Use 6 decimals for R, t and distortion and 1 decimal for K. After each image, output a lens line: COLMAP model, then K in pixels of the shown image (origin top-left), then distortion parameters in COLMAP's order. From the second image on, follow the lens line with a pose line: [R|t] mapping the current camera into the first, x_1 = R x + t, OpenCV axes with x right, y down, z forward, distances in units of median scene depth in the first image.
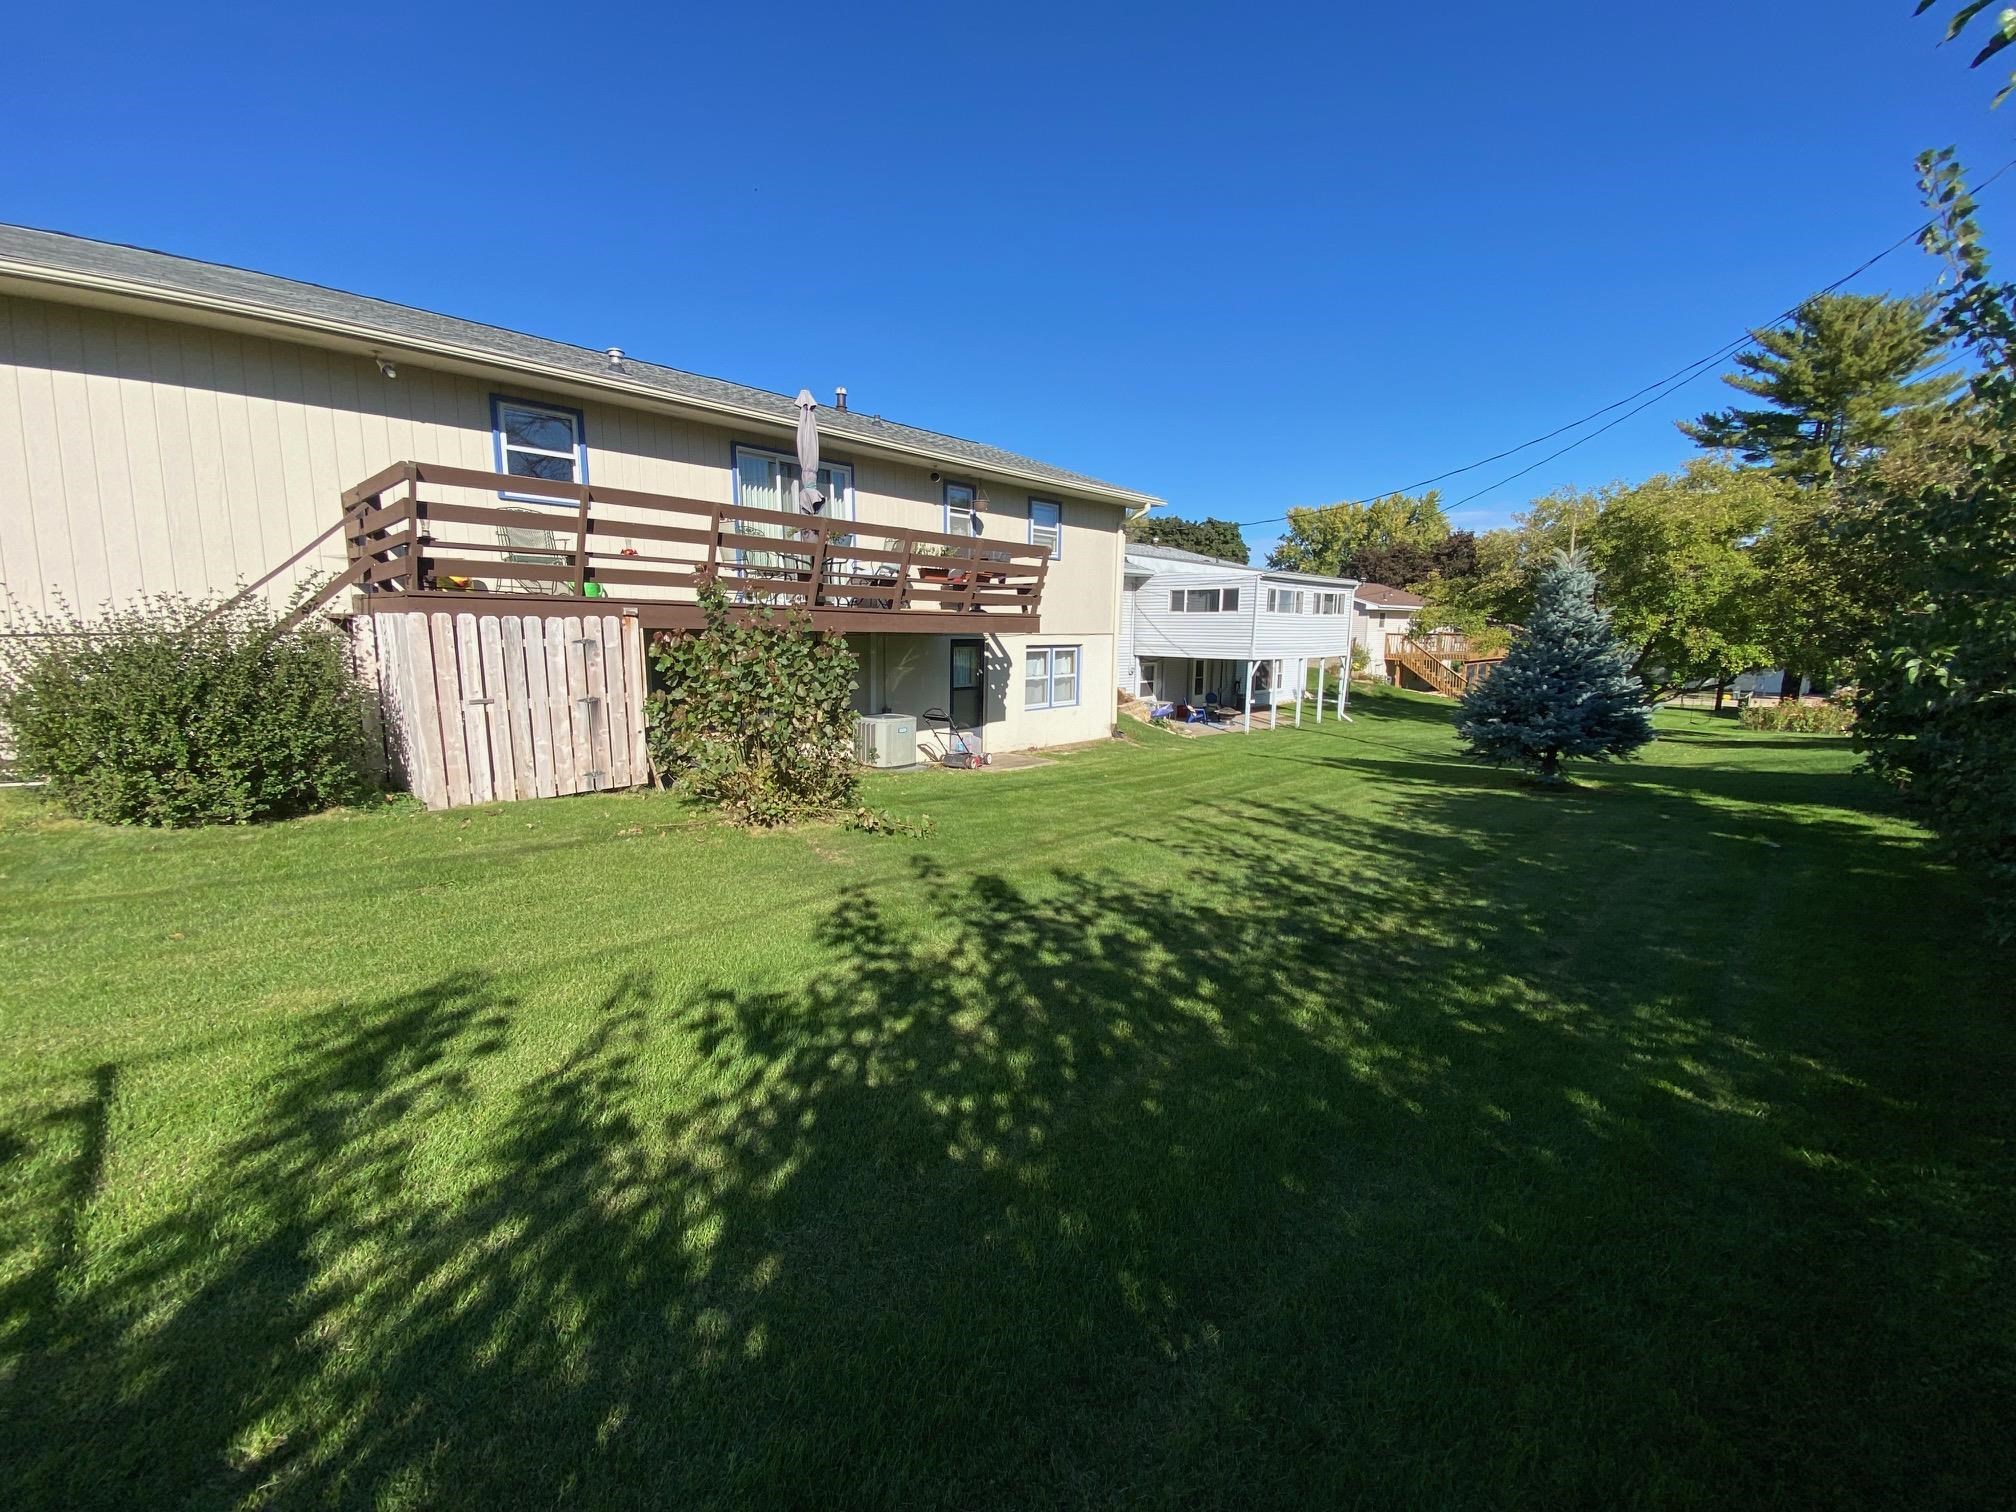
lens RADIAL K [[804.8, 0, 1014.4], [0, 804.8, 783.1], [0, 0, 1]] dist [0.024550, -0.014567]
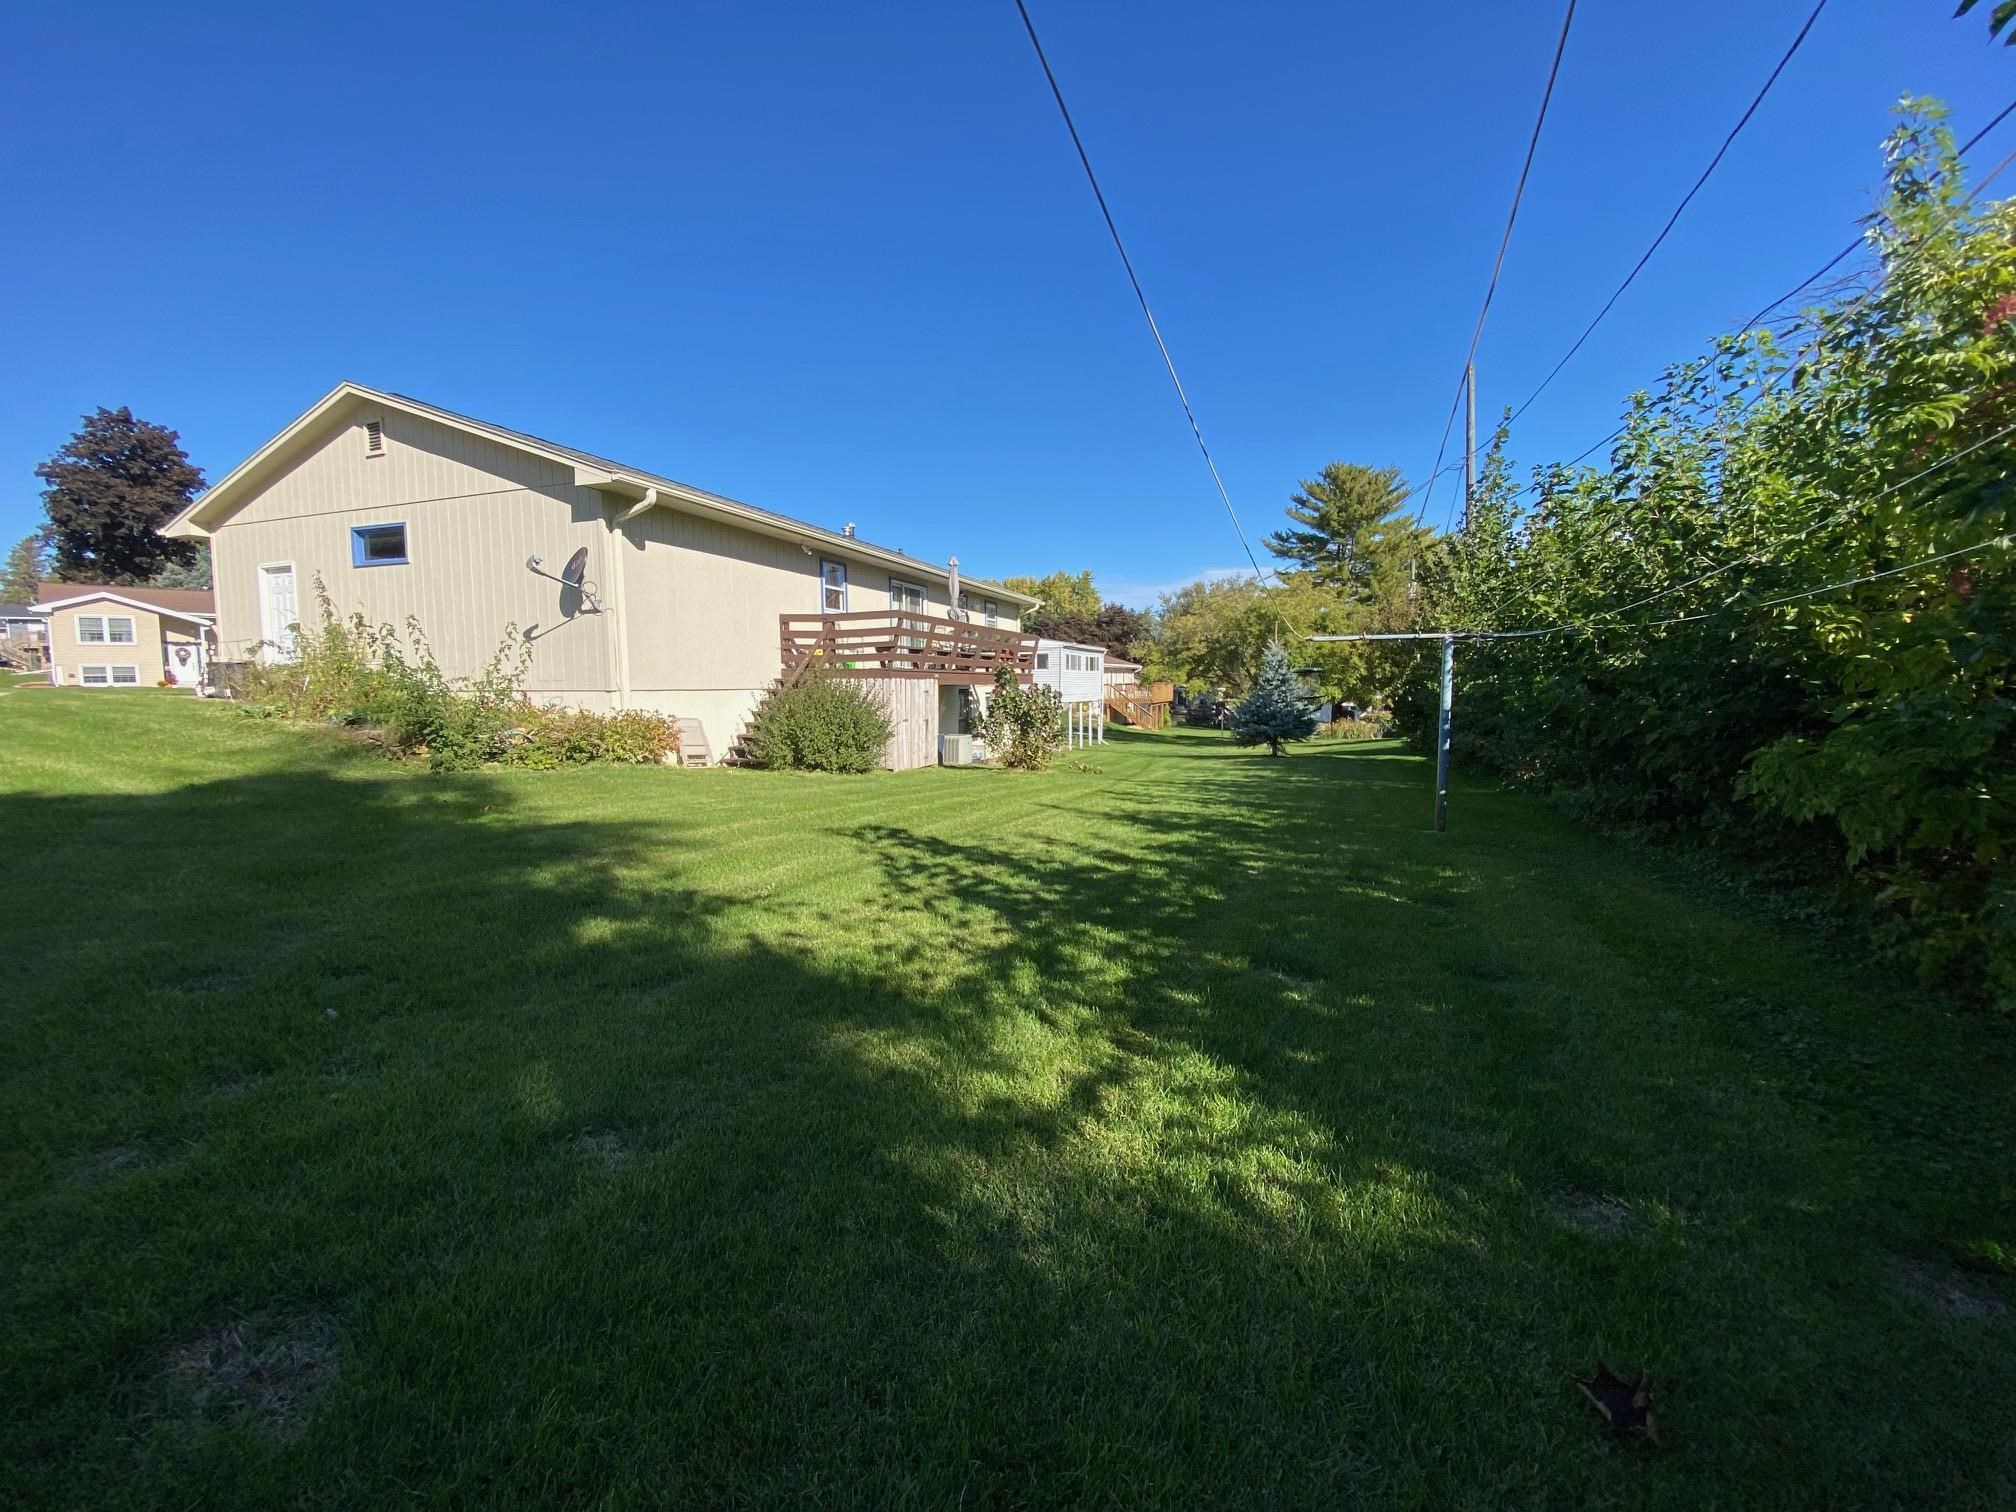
lens RADIAL K [[811.9, 0, 1000.4], [0, 811.9, 763.3], [0, 0, 1]] dist [0.051626, -0.027970]
pose [[0.928105, -0.028430, 0.371233, -0.641812], [0.057640, 0.996031, -0.067825, 0.083342], [-0.367831, 0.084347, 0.926059, -0.531158]]
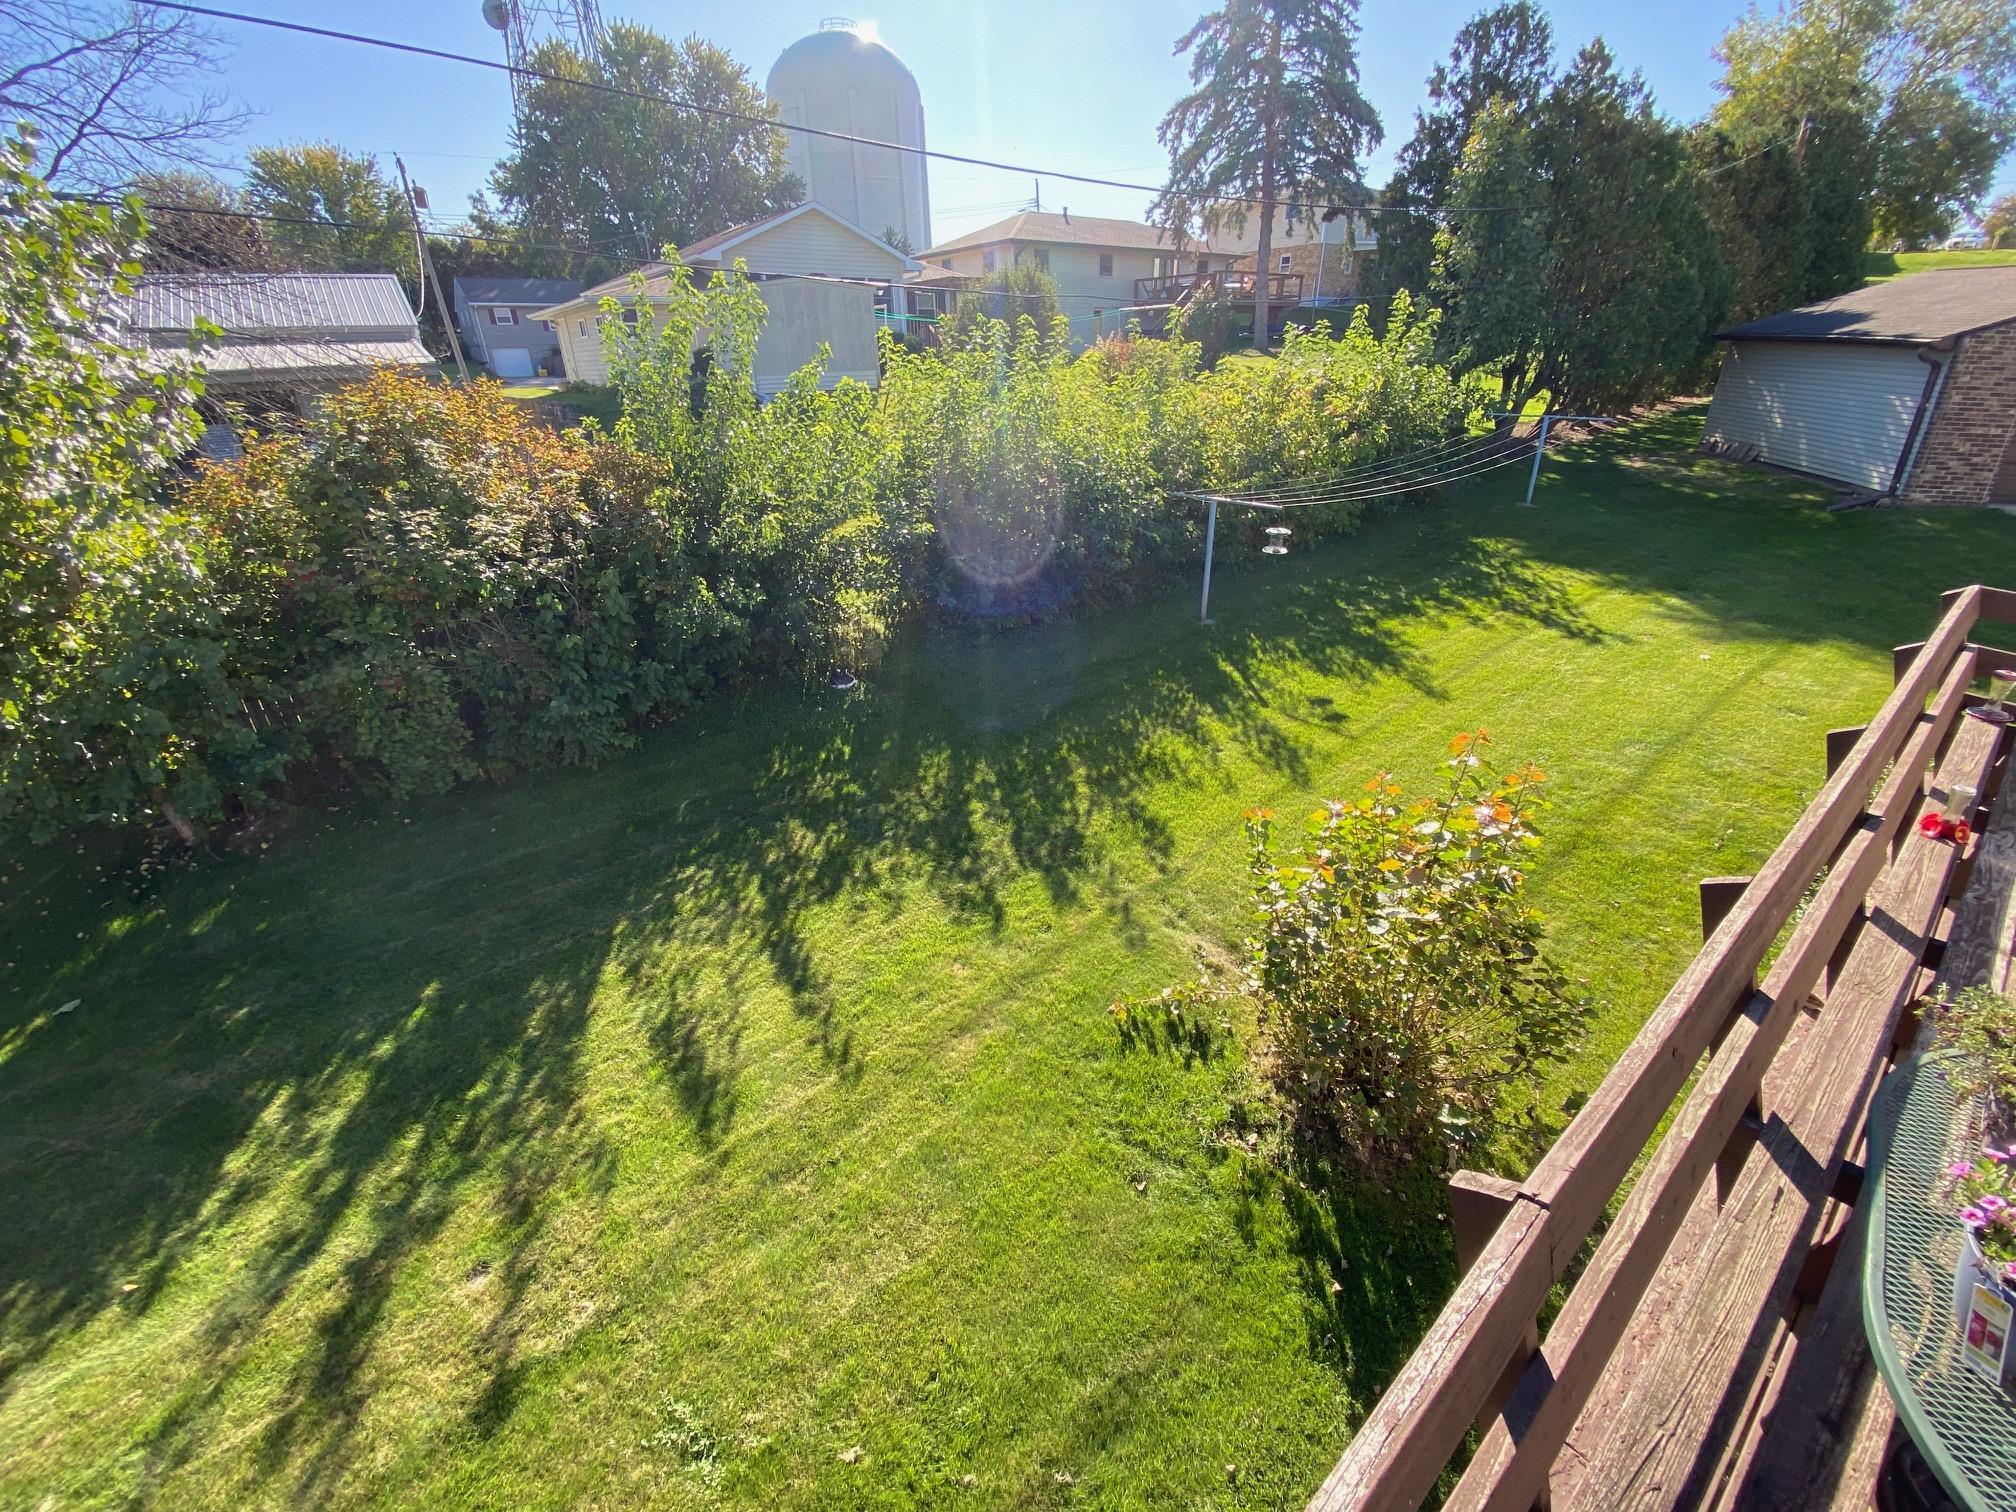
lens RADIAL K [[820.0, 0, 1001.9], [0, 820.0, 748.3], [0, 0, 1]] dist [0.029068, -0.024779]
pose [[-0.990716, -0.037690, 0.130618, -0.038903], [0.046779, 0.807614, 0.587853, -0.343685], [-0.127645, 0.588506, -0.798353, 0.814927]]
